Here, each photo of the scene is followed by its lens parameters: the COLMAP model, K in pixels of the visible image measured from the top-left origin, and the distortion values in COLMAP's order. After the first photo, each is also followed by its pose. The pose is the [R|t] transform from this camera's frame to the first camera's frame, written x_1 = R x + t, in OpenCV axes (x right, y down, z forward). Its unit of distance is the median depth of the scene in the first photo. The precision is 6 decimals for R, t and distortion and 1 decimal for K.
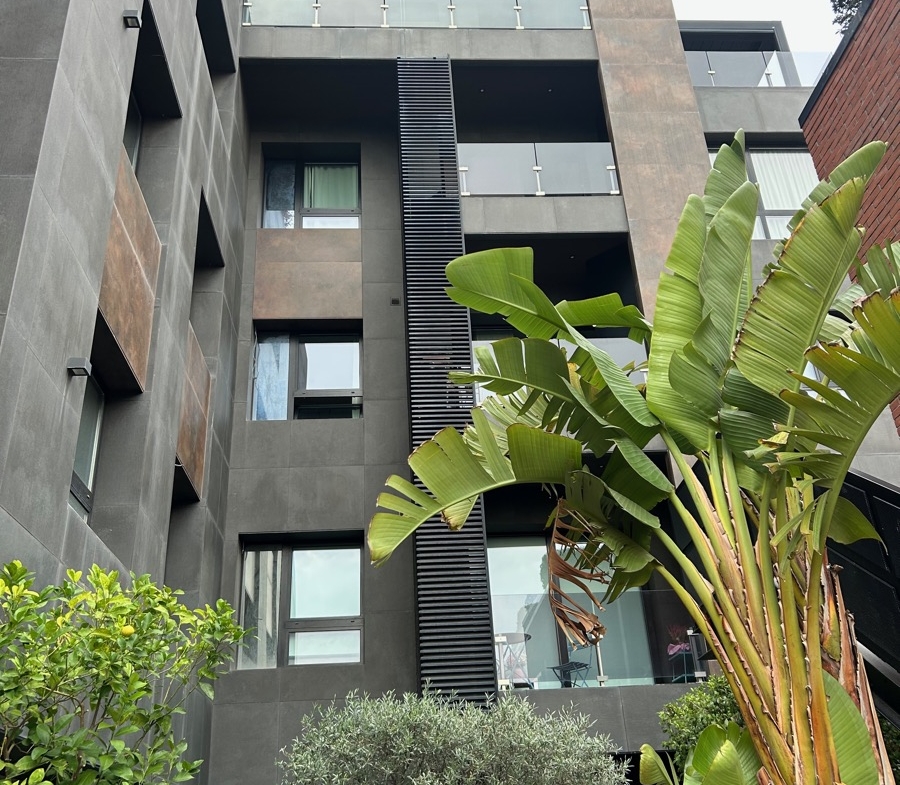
lens RADIAL K [[915.5, 0, 444.6], [0, 915.5, 389.6], [0, 0, 1]] dist [0.017012, 0.000000]
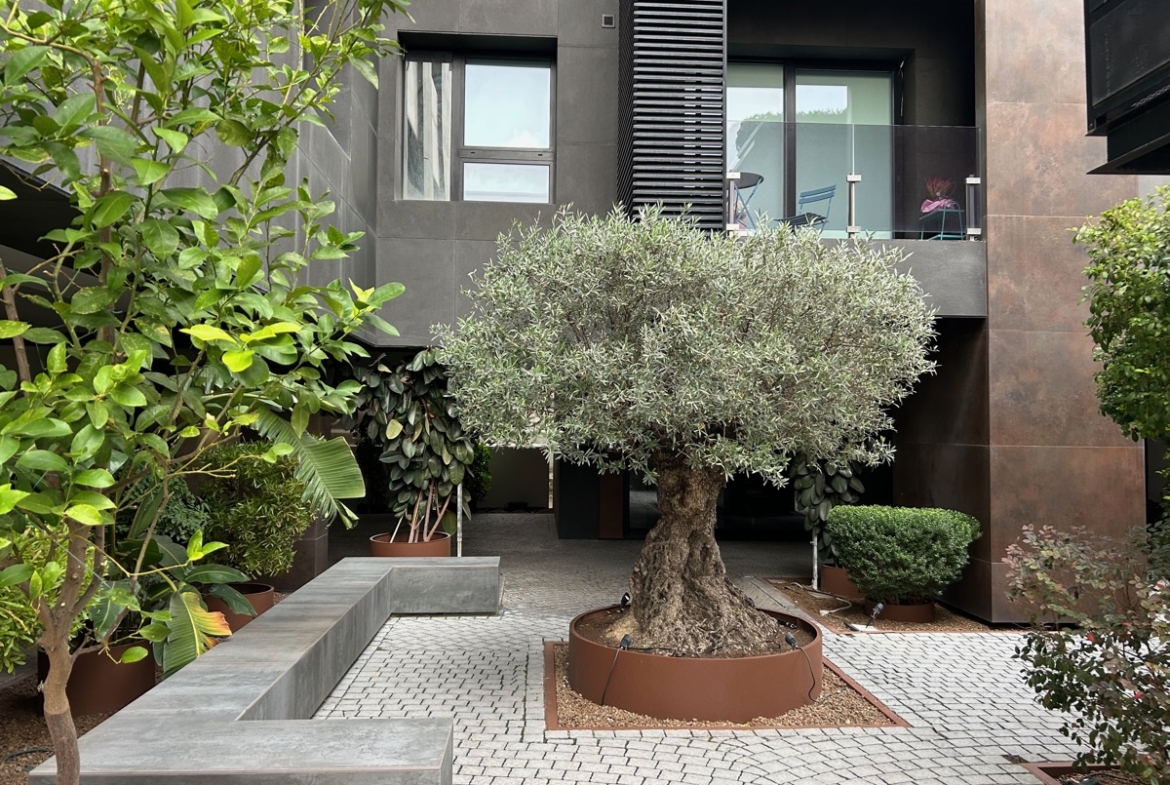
lens RADIAL K [[886.0, 0, 589.2], [0, 886.0, 390.4], [0, 0, 1]] dist [0.064443, -0.074767]
pose [[0.998403, 0.056230, 0.005423, -0.050698], [-0.053183, 0.903246, 0.425814, 0.104689], [0.019045, -0.425423, 0.904794, 0.193060]]
